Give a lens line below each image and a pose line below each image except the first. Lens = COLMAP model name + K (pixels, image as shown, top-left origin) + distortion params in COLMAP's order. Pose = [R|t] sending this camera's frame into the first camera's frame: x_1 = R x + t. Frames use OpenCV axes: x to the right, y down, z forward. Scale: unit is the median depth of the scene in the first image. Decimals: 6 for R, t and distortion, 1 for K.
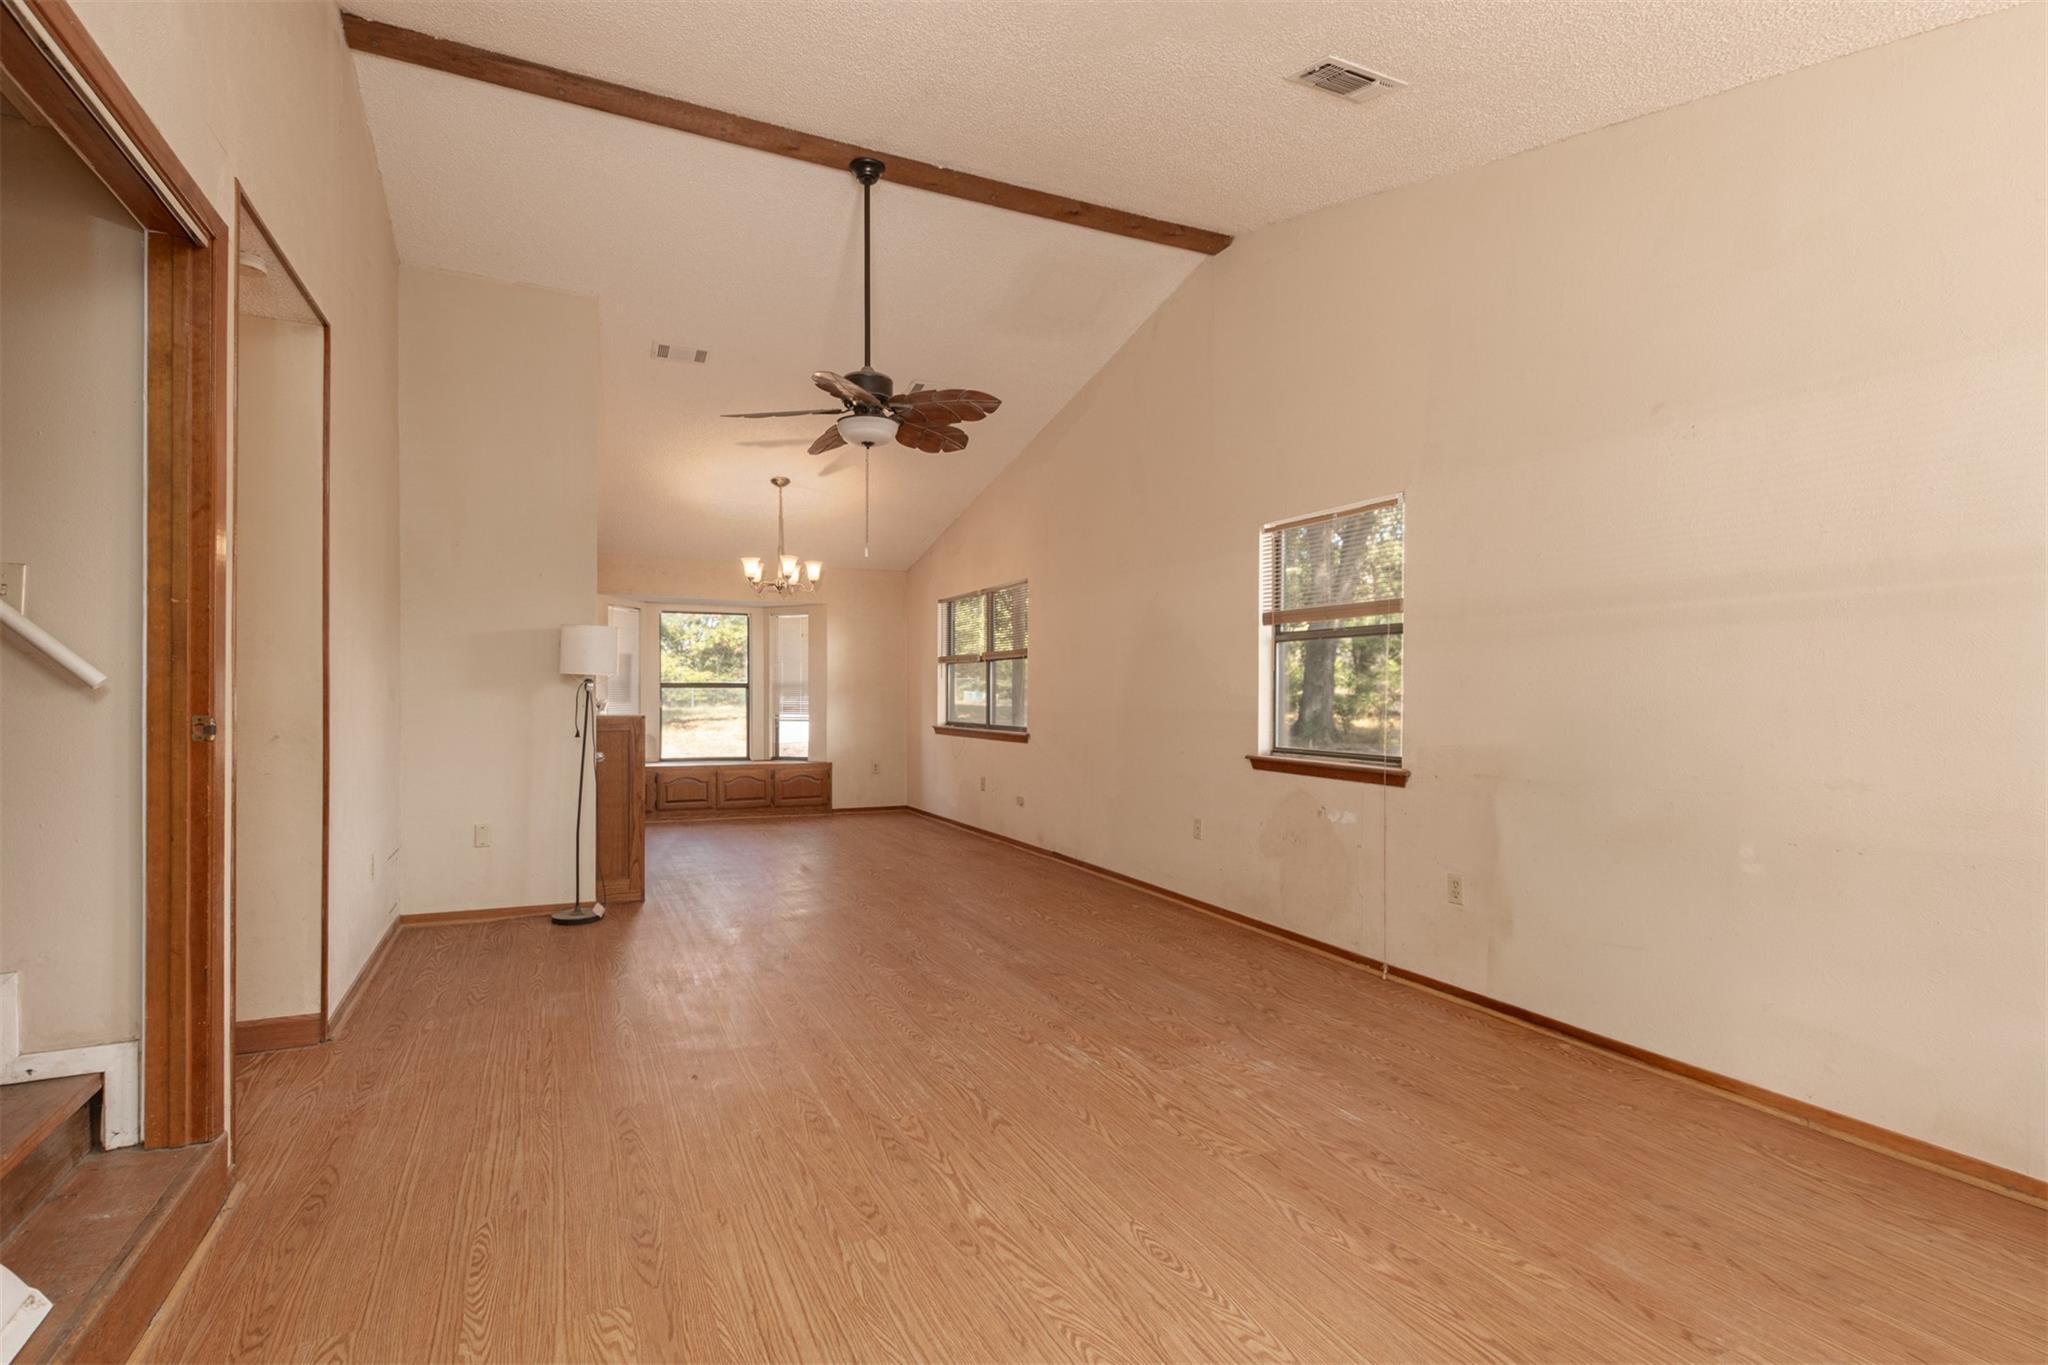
lens RADIAL K [[903.7, 0, 1023.9], [0, 903.7, 687.0], [0, 0, 1]] dist [0.004232, 0.000663]
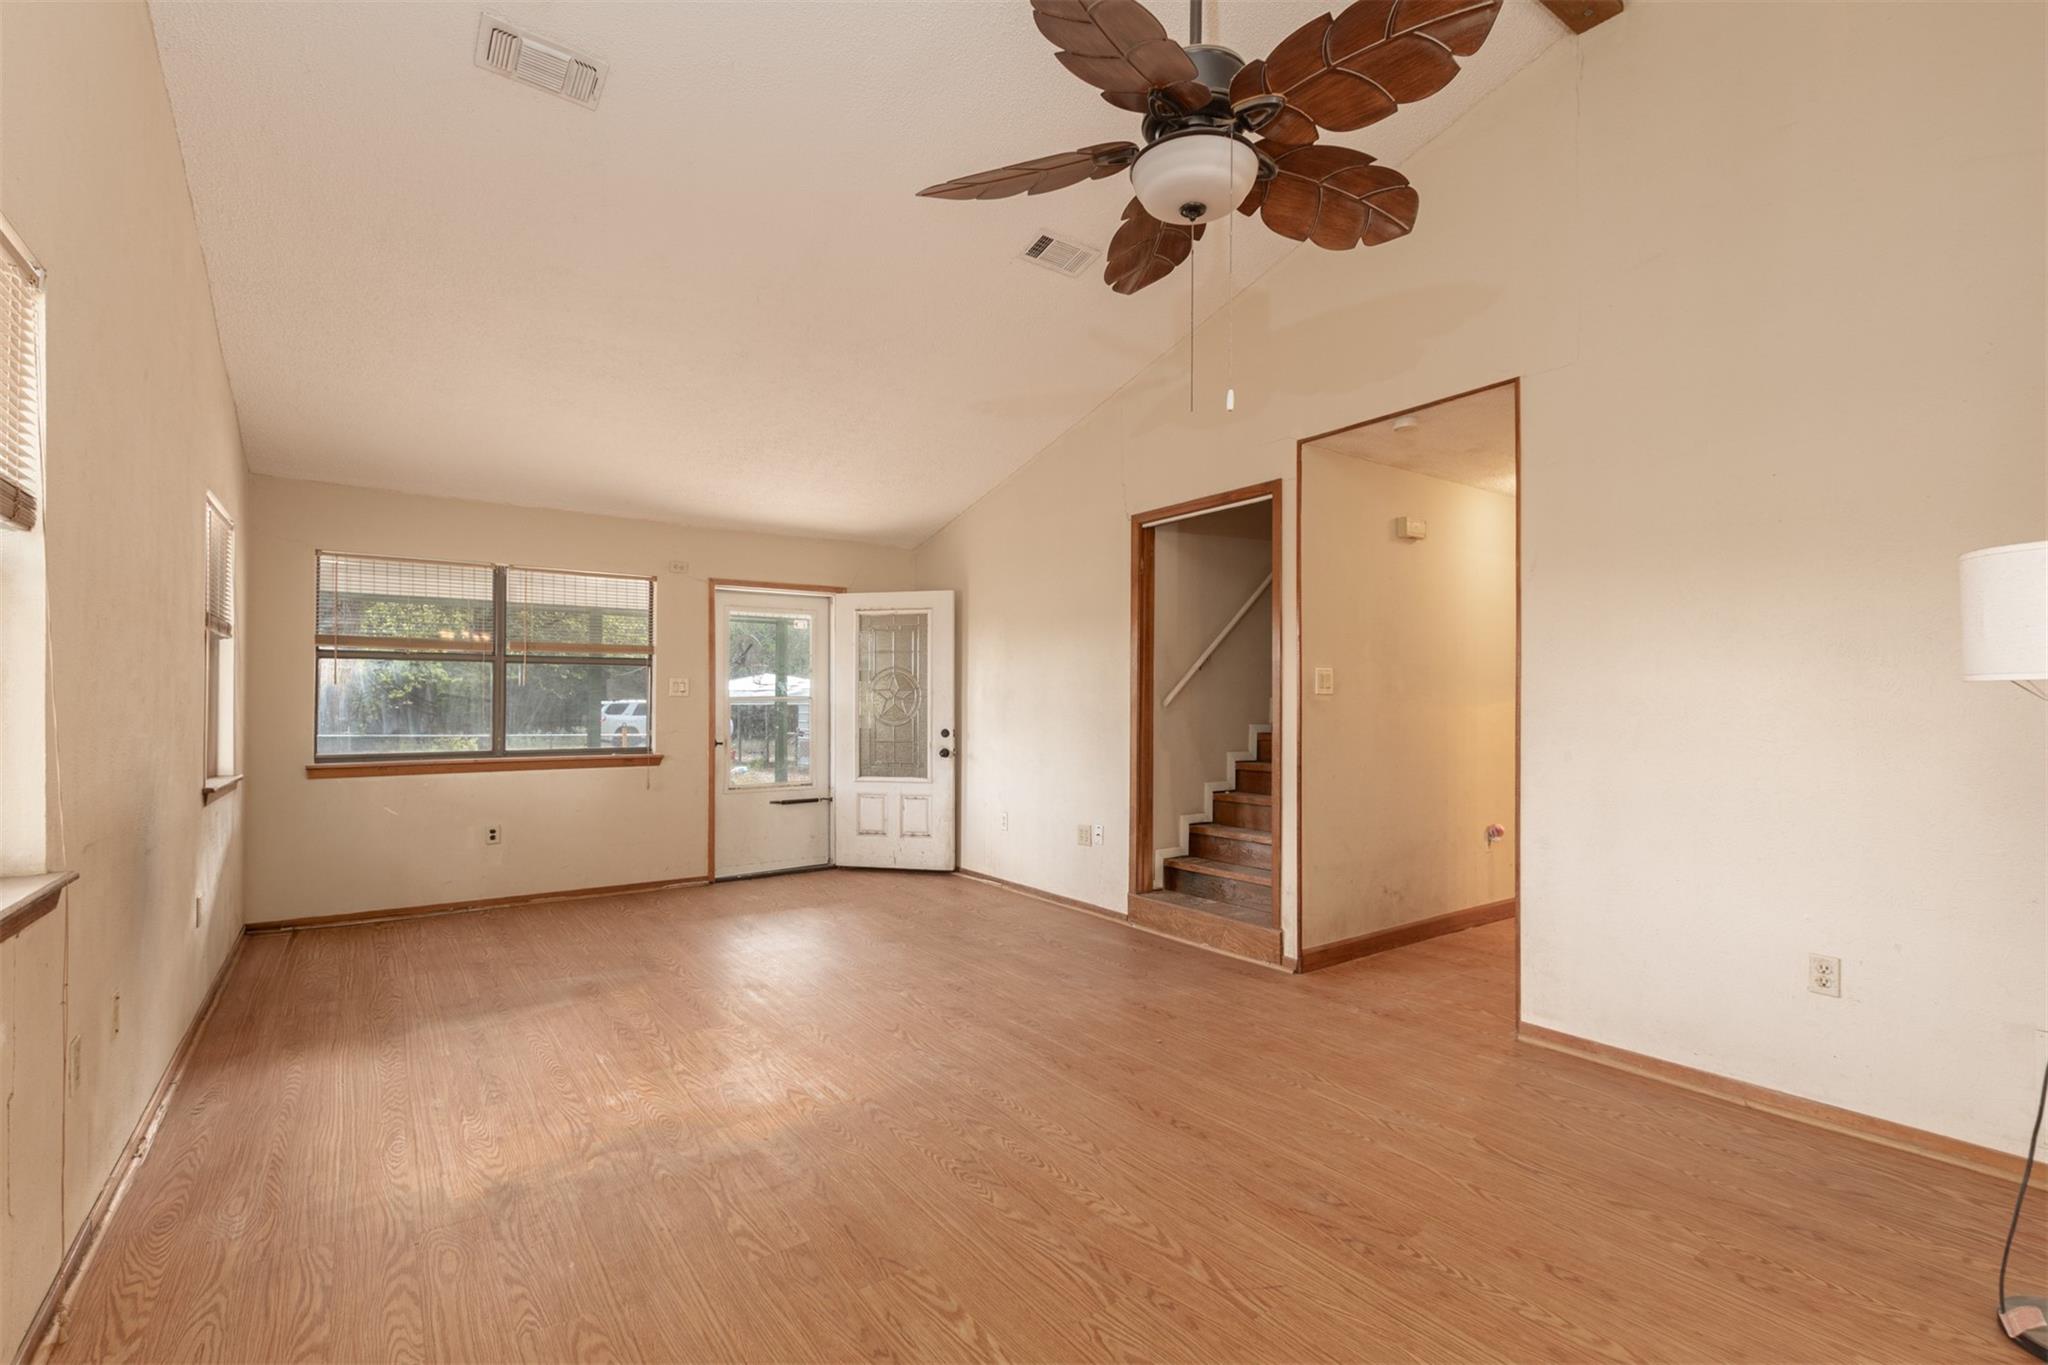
lens RADIAL K [[903.7, 0, 1013.9], [0, 903.7, 703.0], [0, 0, 1]] dist [0.004232, 0.000663]
pose [[-0.990558, -0.008829, -0.136807, -0.014951], [-0.008604, 0.999960, -0.002235, -0.003164], [0.136821, -0.001037, -0.990595, 2.161886]]
